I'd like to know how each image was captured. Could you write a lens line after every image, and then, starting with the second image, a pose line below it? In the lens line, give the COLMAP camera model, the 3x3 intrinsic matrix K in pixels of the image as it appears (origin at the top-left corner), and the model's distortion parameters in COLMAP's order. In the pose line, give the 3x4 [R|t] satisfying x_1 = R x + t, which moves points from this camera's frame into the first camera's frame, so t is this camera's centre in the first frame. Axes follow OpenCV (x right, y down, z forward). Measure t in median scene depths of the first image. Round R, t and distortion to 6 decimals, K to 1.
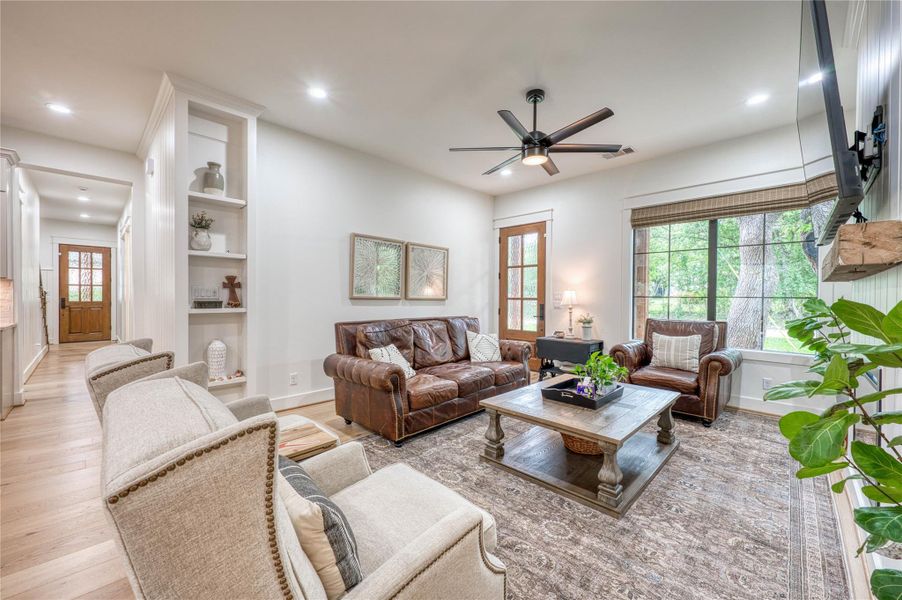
lens RADIAL K [[354.8, 0, 448.8], [0, 354.8, 299.5], [0, 0, 1]] dist [-0.001139, 0.000321]
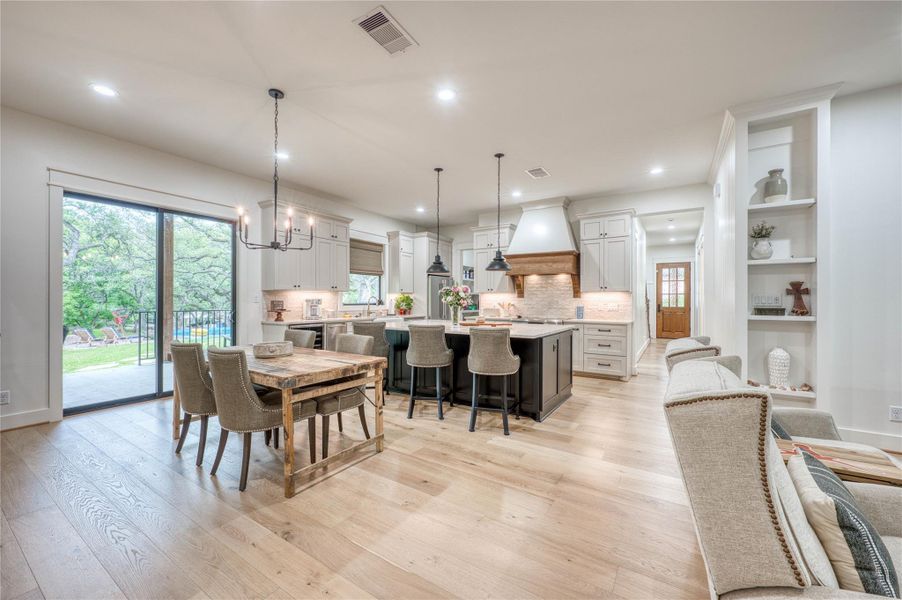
lens RADIAL K [[354.8, 0, 451.3], [0, 354.8, 299.2], [0, 0, 1]] dist [-0.001139, 0.000321]
pose [[0.209849, -0.007483, -0.977705, 0.113531], [-0.011722, 0.999880, -0.010169, -0.000143], [0.977664, 0.013594, 0.209736, -0.092578]]
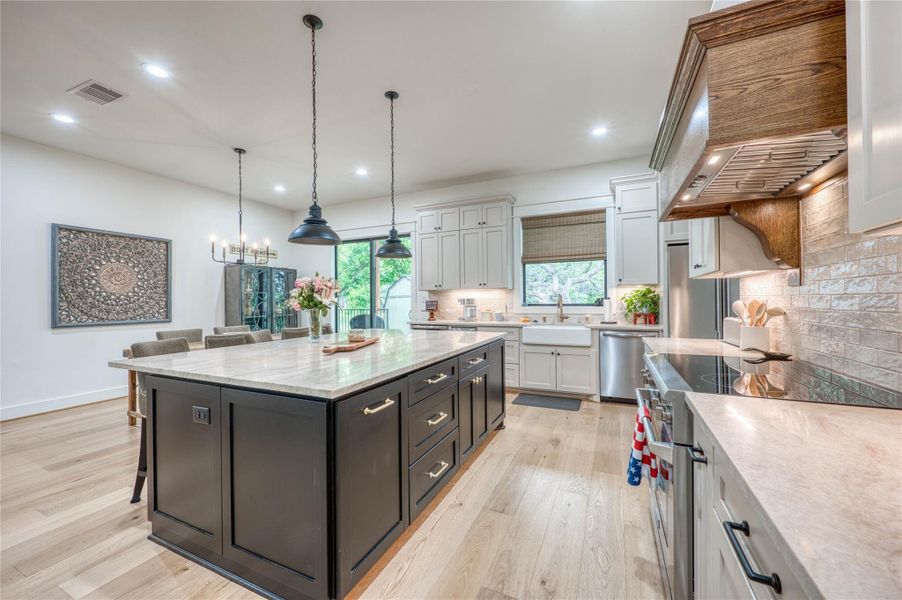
lens RADIAL K [[354.8, 0, 448.3], [0, 354.8, 300.6], [0, 0, 1]] dist [-0.001139, 0.000321]
pose [[-0.940739, 0.003479, -0.339115, -1.068913], [0.000445, 0.999959, 0.009024, -0.015399], [0.339132, 0.008339, -0.940702, 1.014173]]
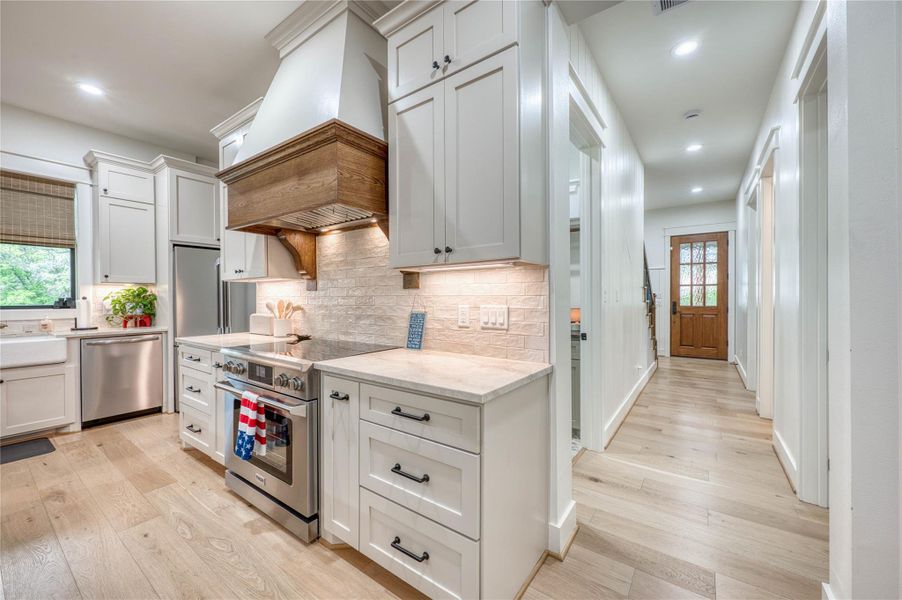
lens RADIAL K [[354.8, 0, 448.4], [0, 354.8, 300.9], [0, 0, 1]] dist [-0.001139, 0.000321]
pose [[0.154491, 0.003221, -0.987989, -0.881313], [-0.005563, 0.999982, 0.002390, -0.012336], [0.987978, 0.005127, 0.154506, 0.878278]]
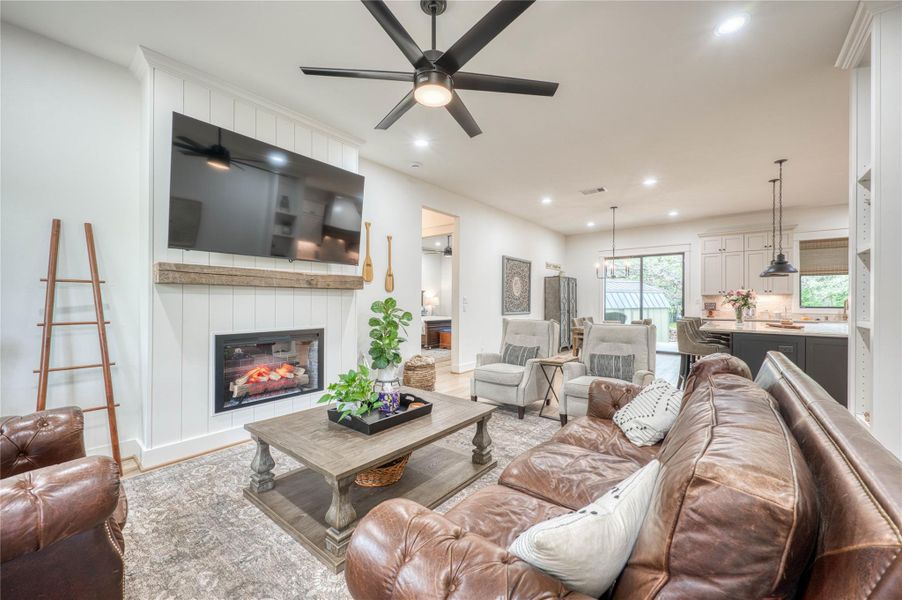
lens RADIAL K [[354.8, 0, 442.0], [0, 354.8, 297.7], [0, 0, 1]] dist [-0.001139, 0.000321]
pose [[-0.995695, -0.013222, -0.091739, 0.284863], [-0.013382, 0.999910, 0.001129, -0.010861], [0.091716, 0.002352, -0.995782, 1.493209]]
